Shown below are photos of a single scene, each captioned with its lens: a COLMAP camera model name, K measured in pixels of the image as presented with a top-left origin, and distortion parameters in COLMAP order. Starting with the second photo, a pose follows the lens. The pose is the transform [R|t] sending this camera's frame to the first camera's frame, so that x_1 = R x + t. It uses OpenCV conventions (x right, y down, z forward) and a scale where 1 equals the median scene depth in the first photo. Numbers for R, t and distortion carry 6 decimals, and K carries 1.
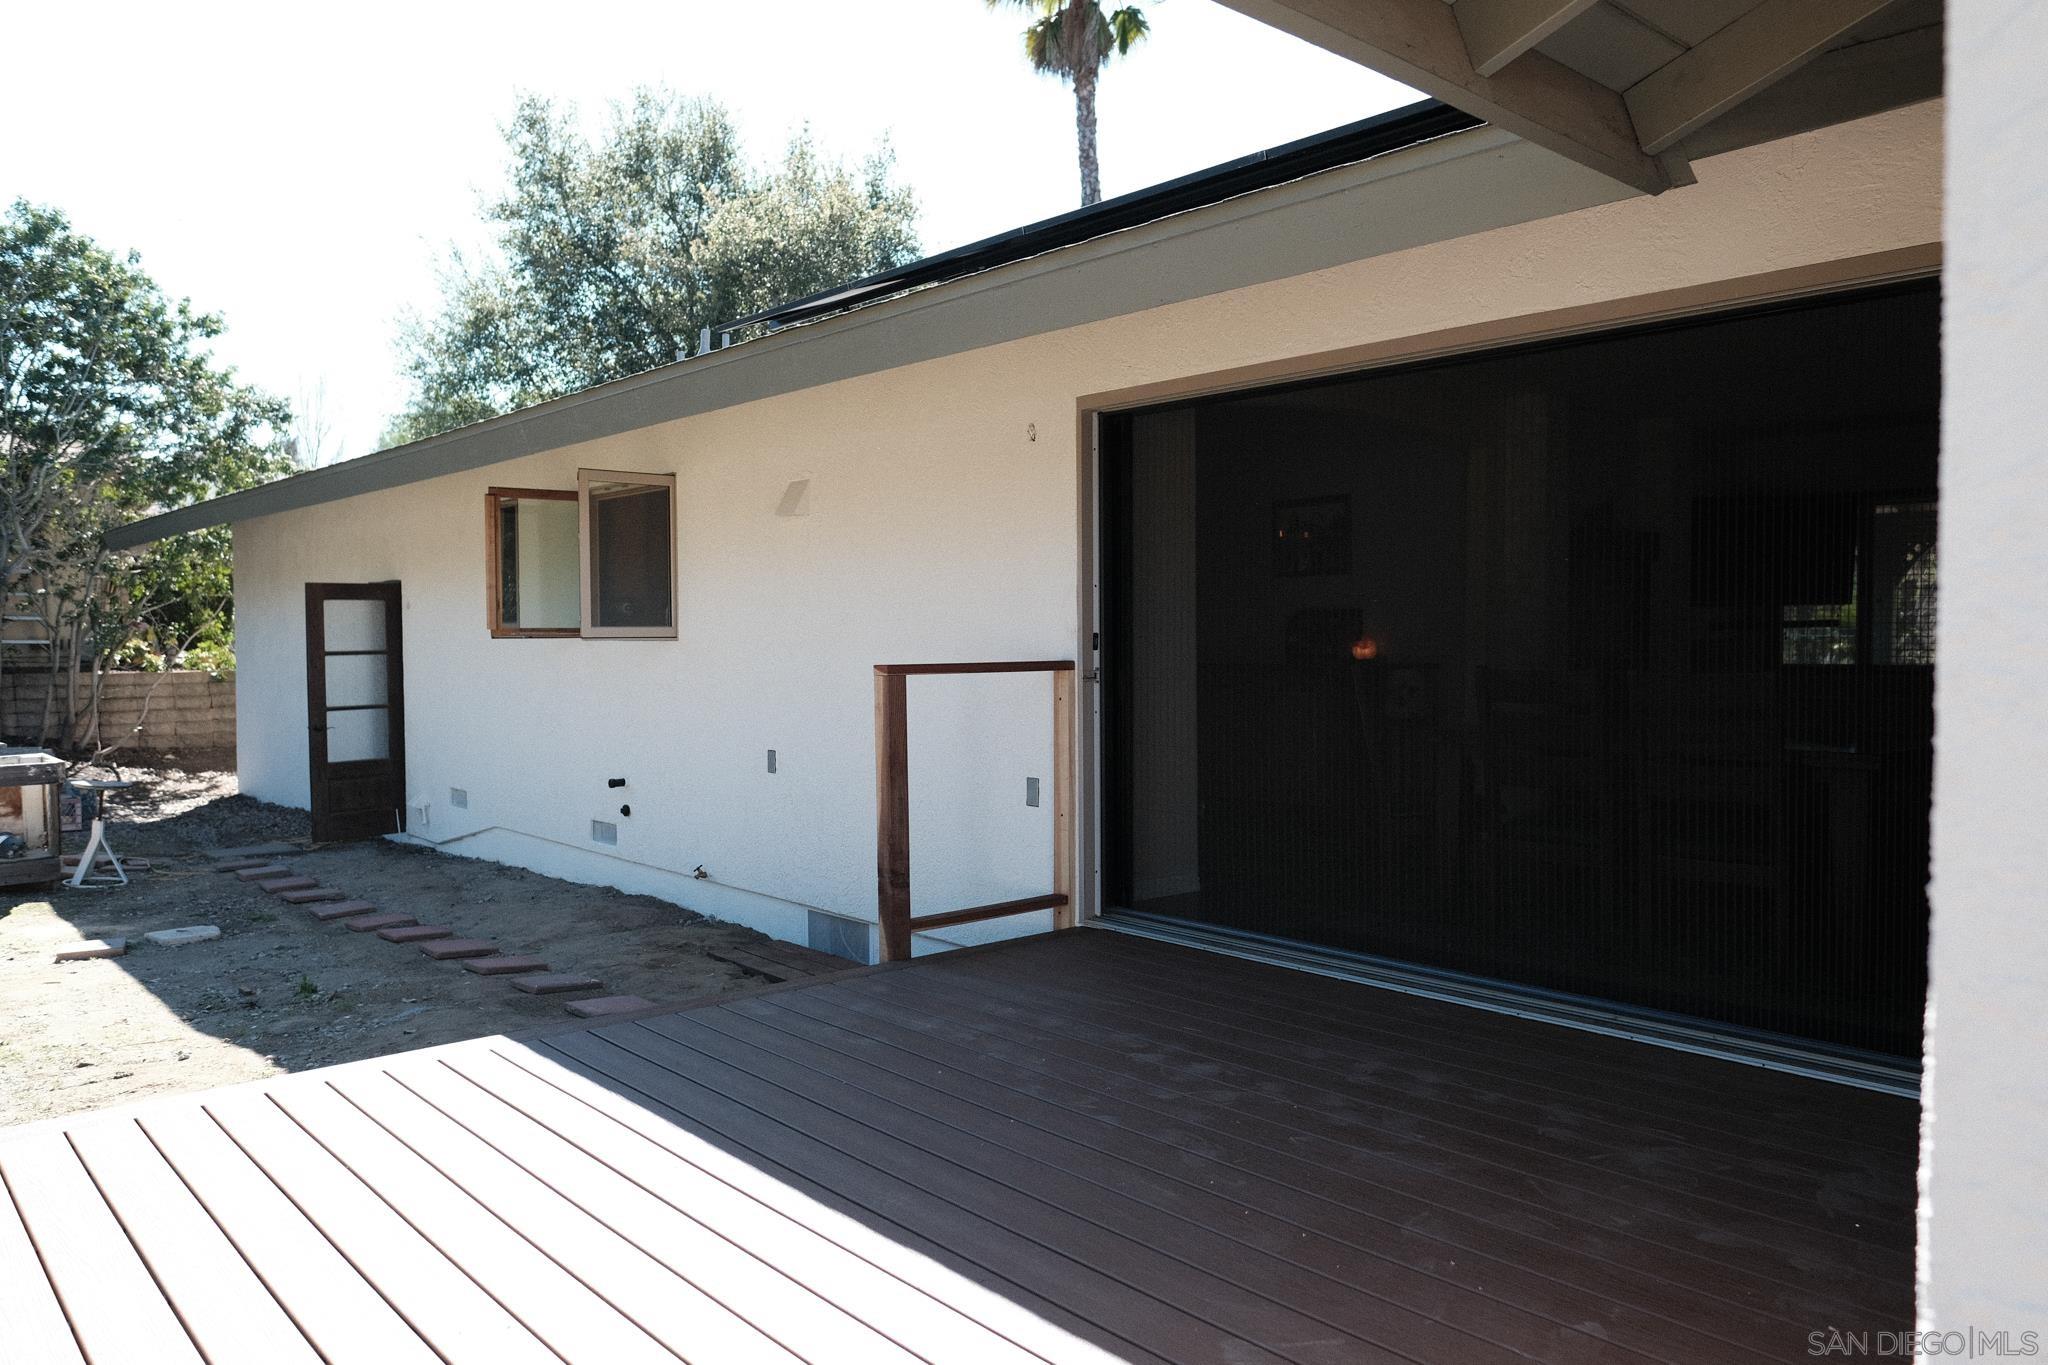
lens RADIAL K [[1427.8, 0, 1024.0], [0, 1427.8, 682.5], [0, 0, 1]] dist [-0.010923, 0.001077]
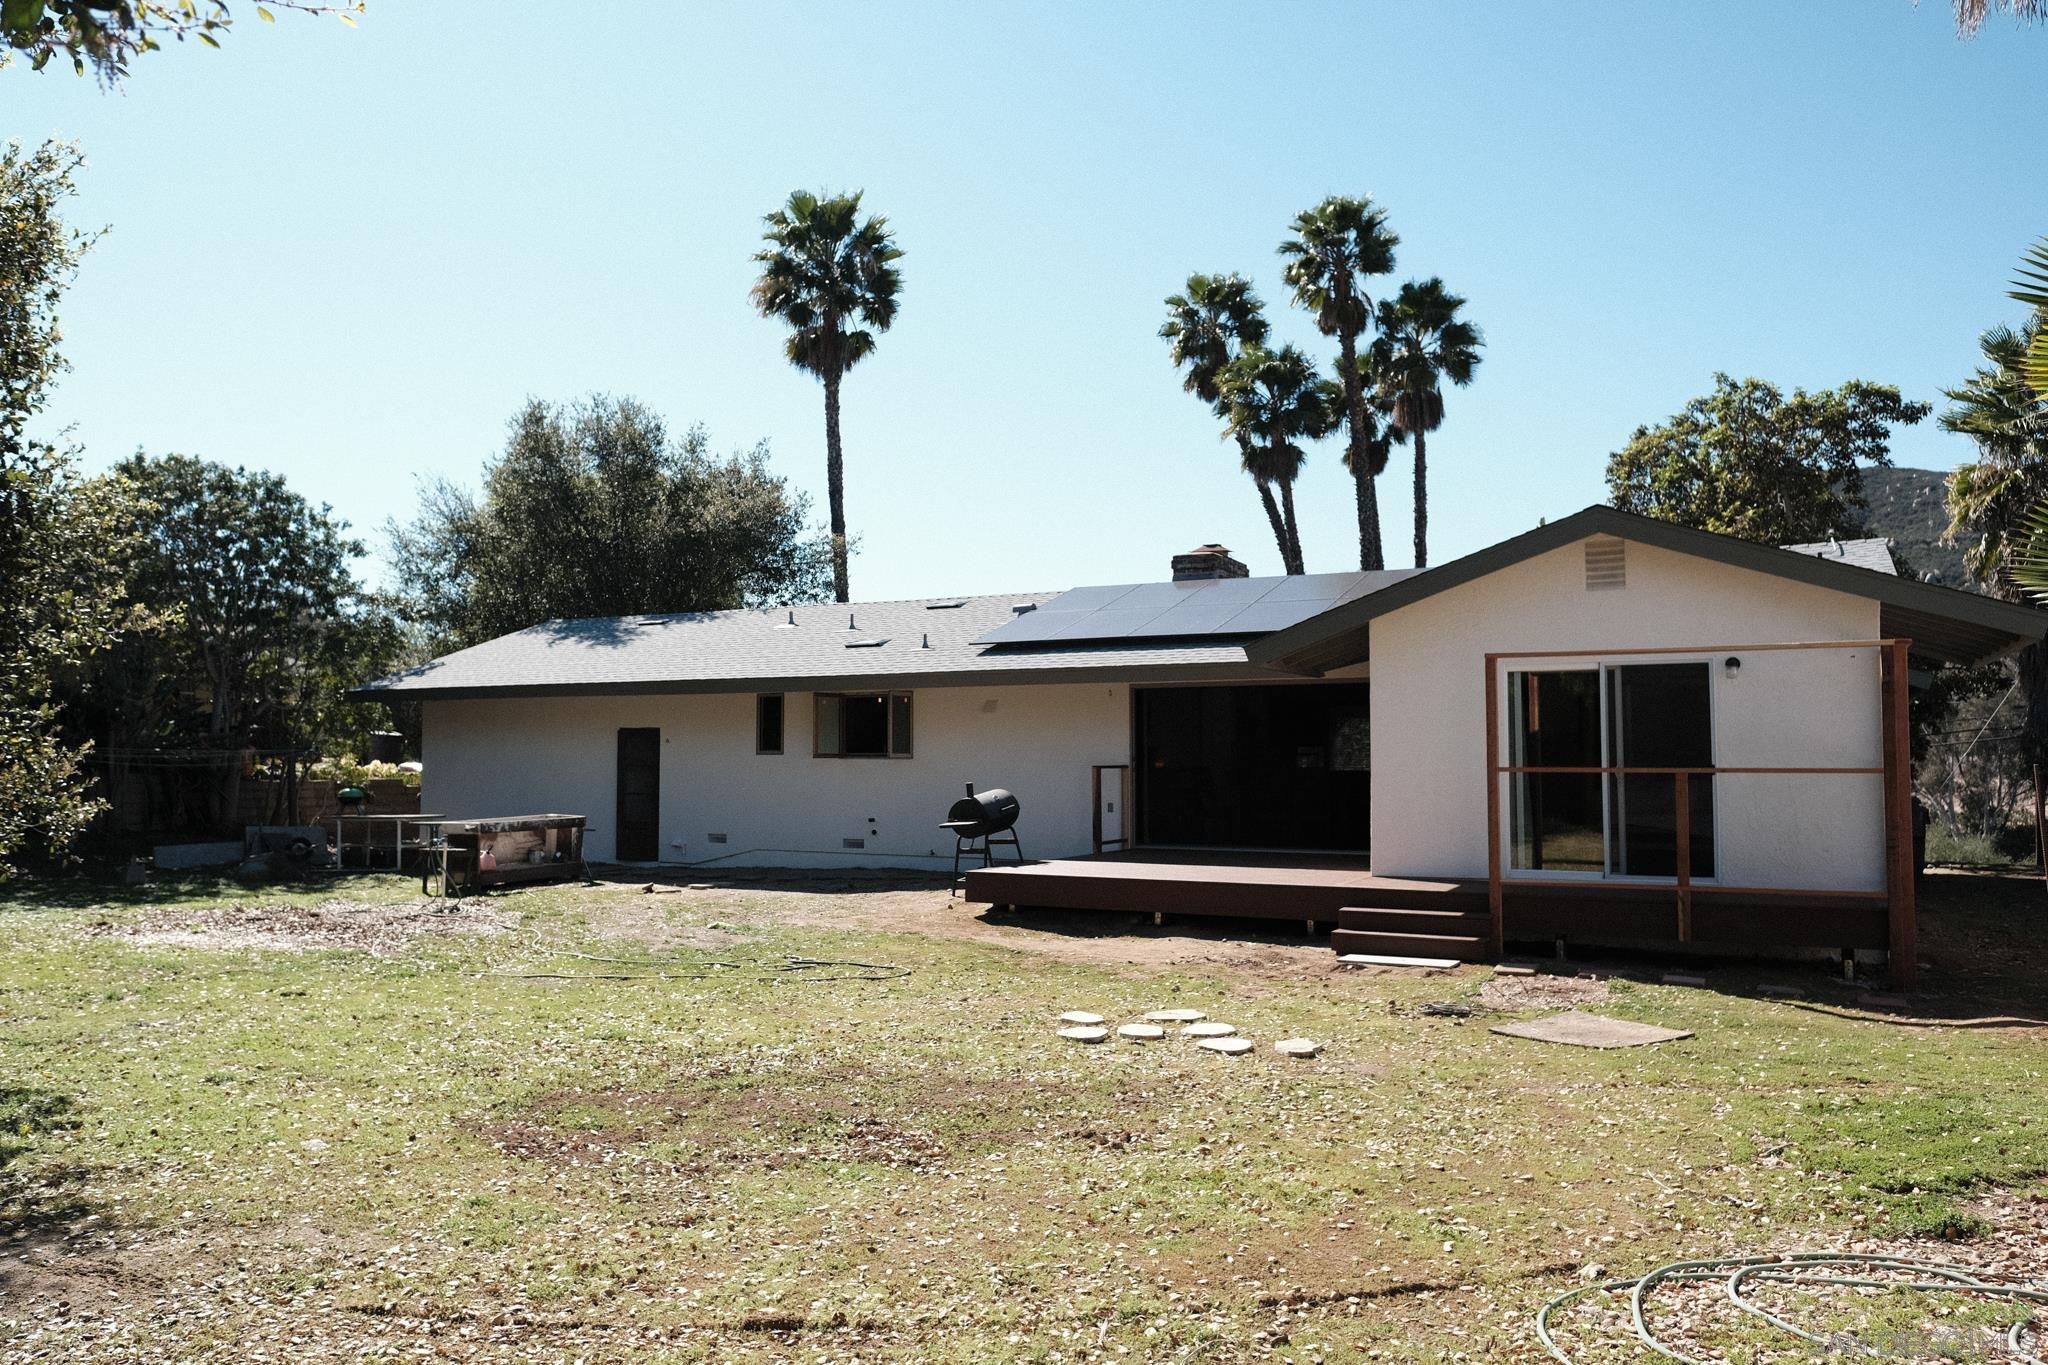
lens RADIAL K [[1427.8, 0, 1024.0], [0, 1427.8, 682.5], [0, 0, 1]] dist [-0.010923, 0.001077]
pose [[0.934176, 0.018418, 0.356338, -0.395863], [0.011437, 0.996608, -0.081494, 0.017230], [-0.356631, 0.080205, 0.930796, -0.572320]]
